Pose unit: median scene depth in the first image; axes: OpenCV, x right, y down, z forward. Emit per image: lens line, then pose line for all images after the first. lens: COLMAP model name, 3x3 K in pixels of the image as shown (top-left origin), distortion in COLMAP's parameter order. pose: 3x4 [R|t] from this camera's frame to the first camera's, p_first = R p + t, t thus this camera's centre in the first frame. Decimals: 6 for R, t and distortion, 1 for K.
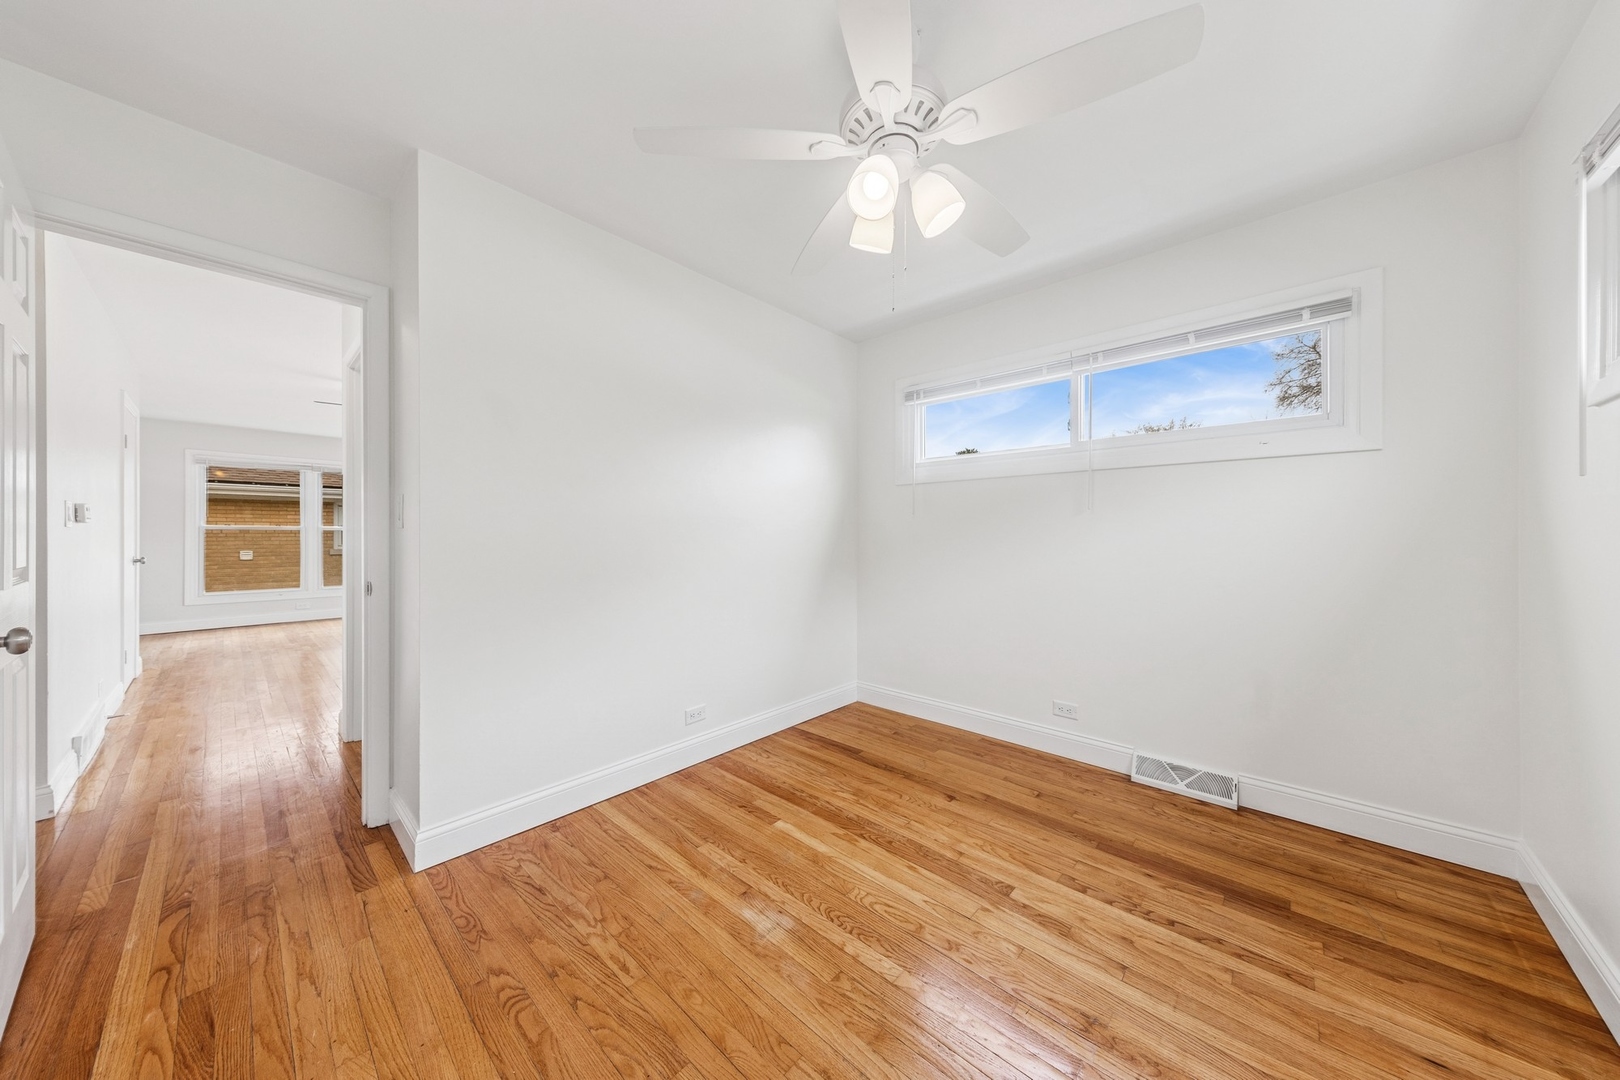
lens RADIAL K [[521.8, 0, 810.0], [0, 521.8, 540.0], [0, 0, 1]] dist [-0.000360, -0.000068]
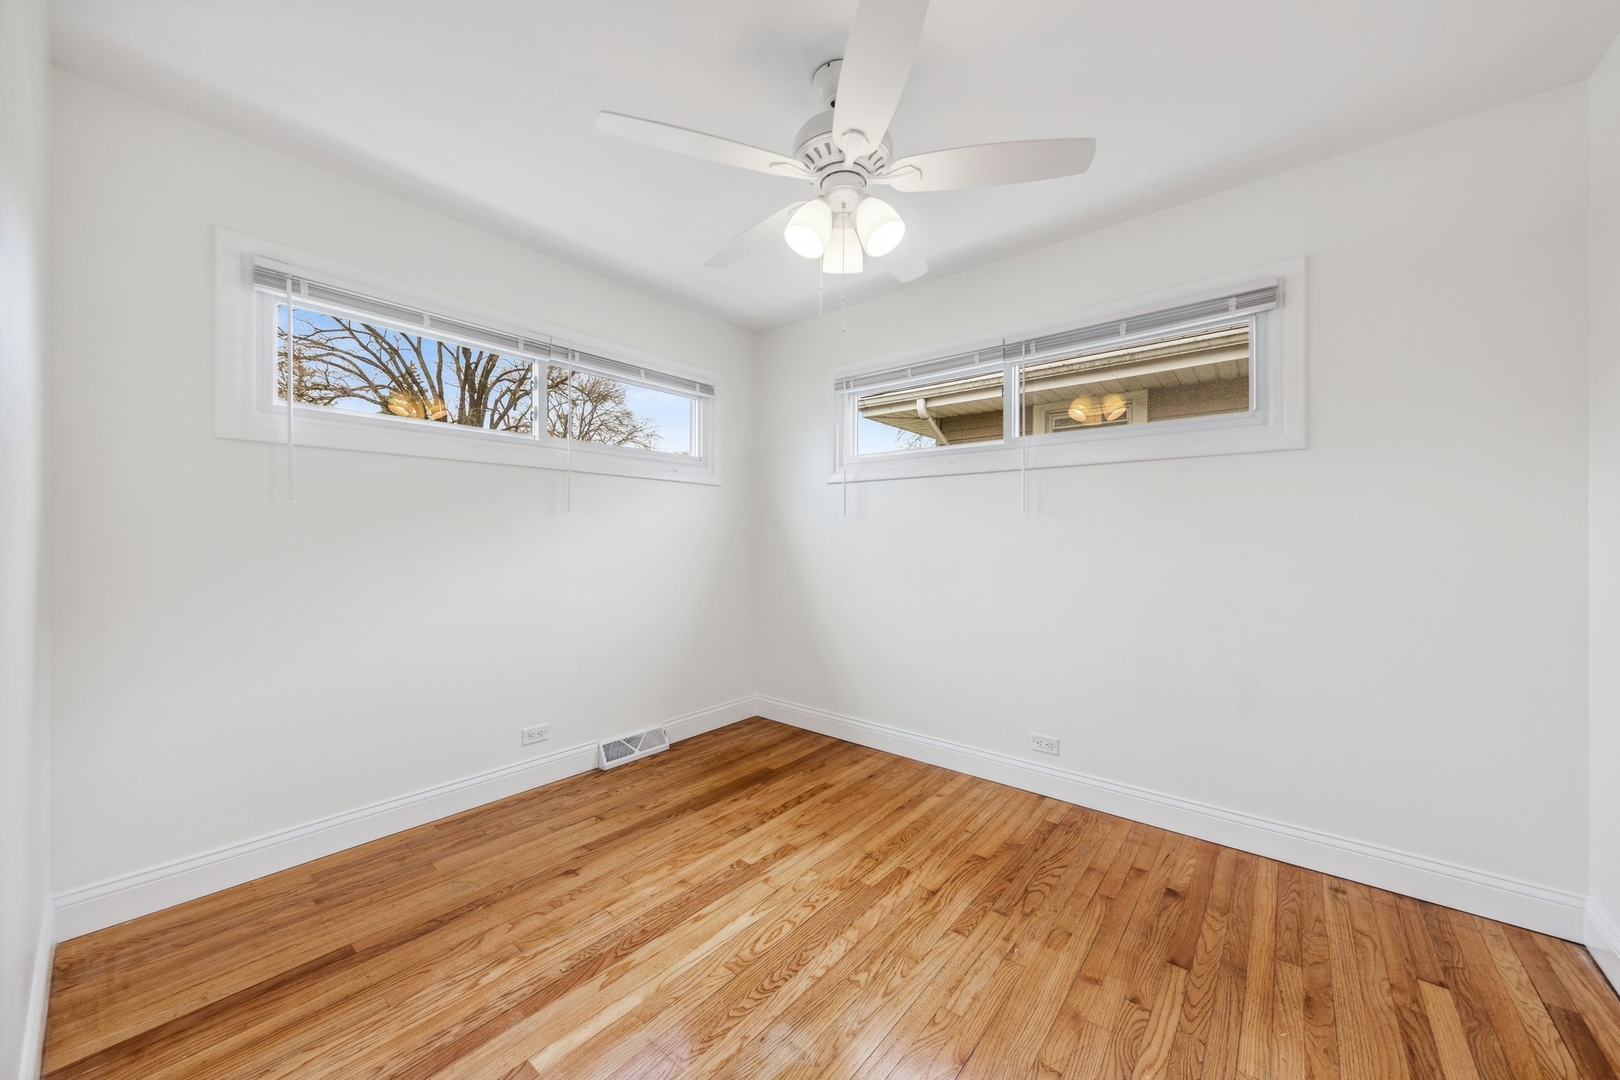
lens RADIAL K [[596.9, 0, 810.0], [0, 596.9, 540.0], [0, 0, 1]] dist [-0.000339, -0.000089]
pose [[-0.055572, -0.006661, 0.998432, -0.724658], [0.010193, 0.999922, 0.007238, -0.011999], [-0.998403, 0.010579, -0.055500, 0.766789]]
